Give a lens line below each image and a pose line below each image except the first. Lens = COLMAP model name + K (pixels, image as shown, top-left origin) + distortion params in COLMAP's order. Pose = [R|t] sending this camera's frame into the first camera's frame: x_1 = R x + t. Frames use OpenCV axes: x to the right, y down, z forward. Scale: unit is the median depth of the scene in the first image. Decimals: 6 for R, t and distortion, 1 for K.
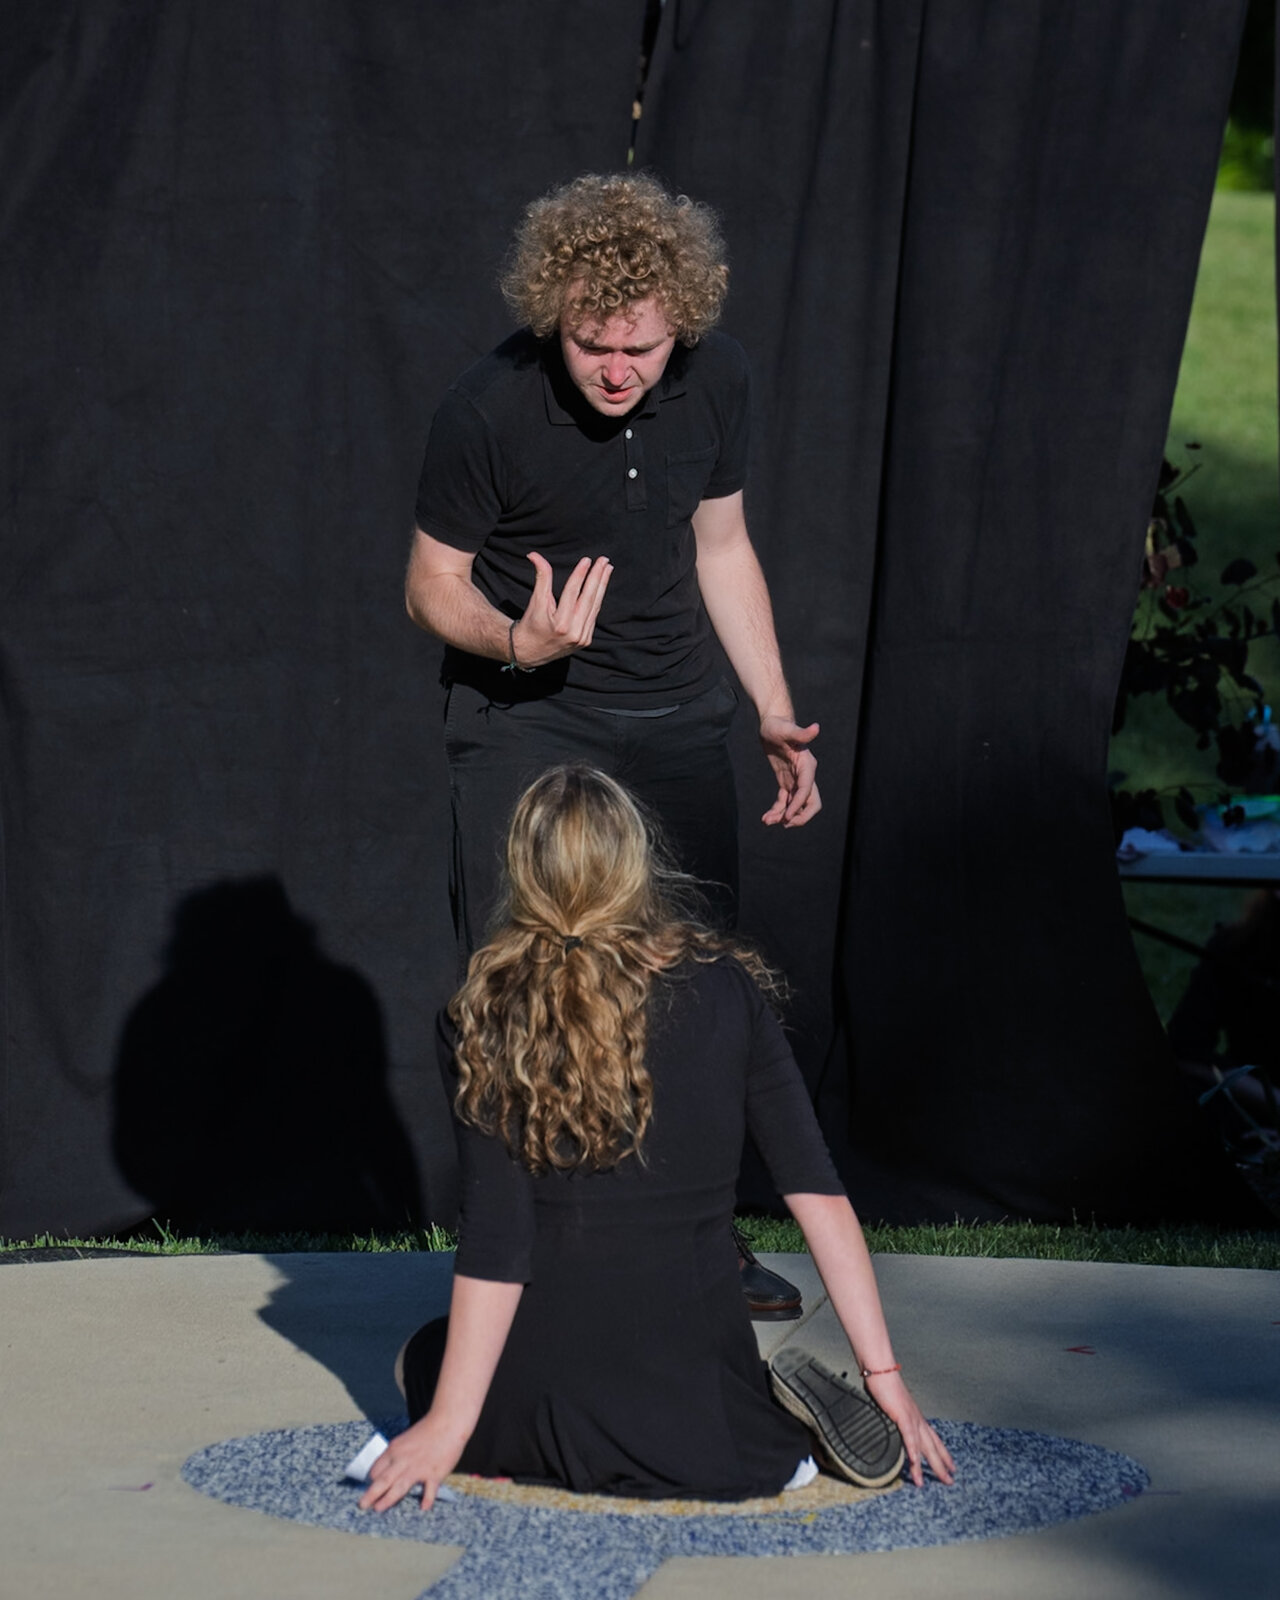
lens RADIAL K [[8672.5, 0, 639.5], [0, 8672.5, 800.9], [0, 0, 1]] dist [-0.098152, 0.000000]
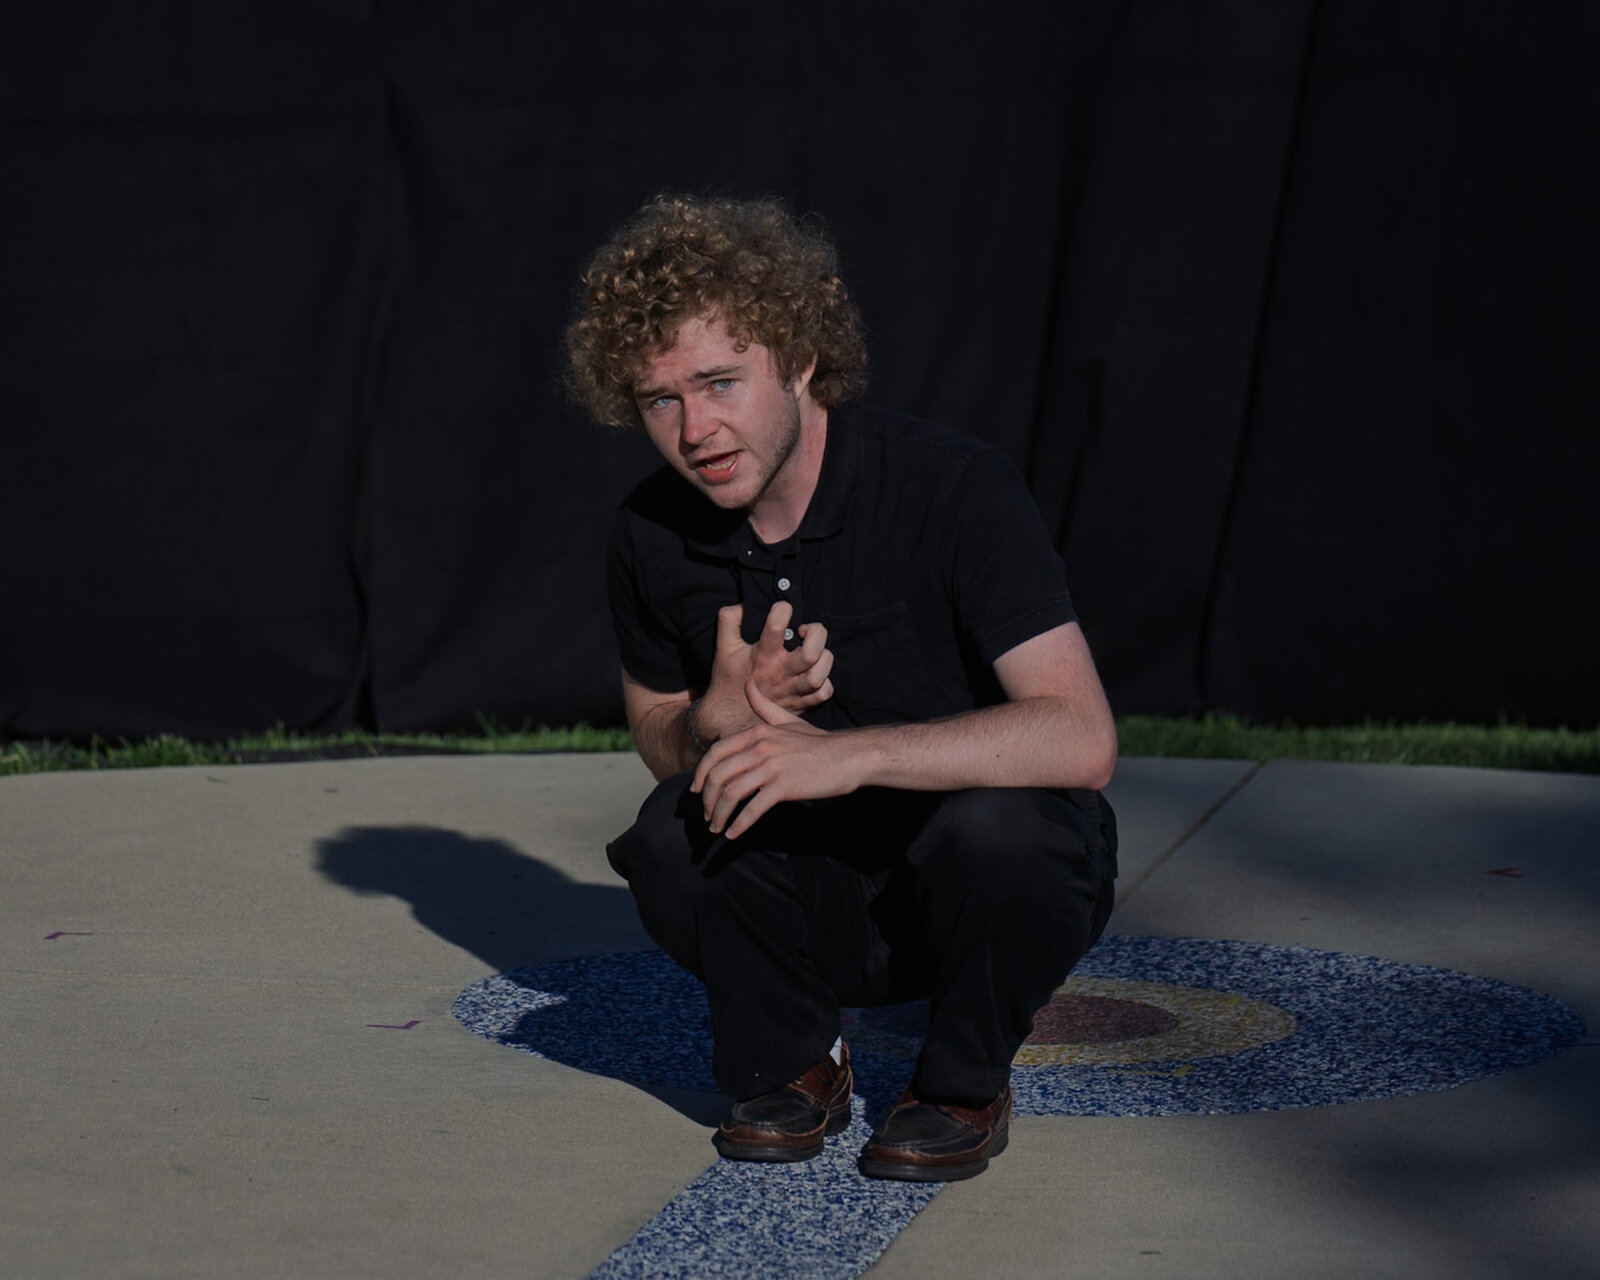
lens RADIAL K [[8672.5, 0, 800.2], [0, 8672.5, 639.2], [0, 0, 1]] dist [-0.098152, 0.000000]
pose [[0.999457, 0.008346, -0.031866, 0.008689], [-0.007084, 0.999193, 0.039529, 0.007001], [0.032171, -0.039281, 0.998710, 0.148167]]
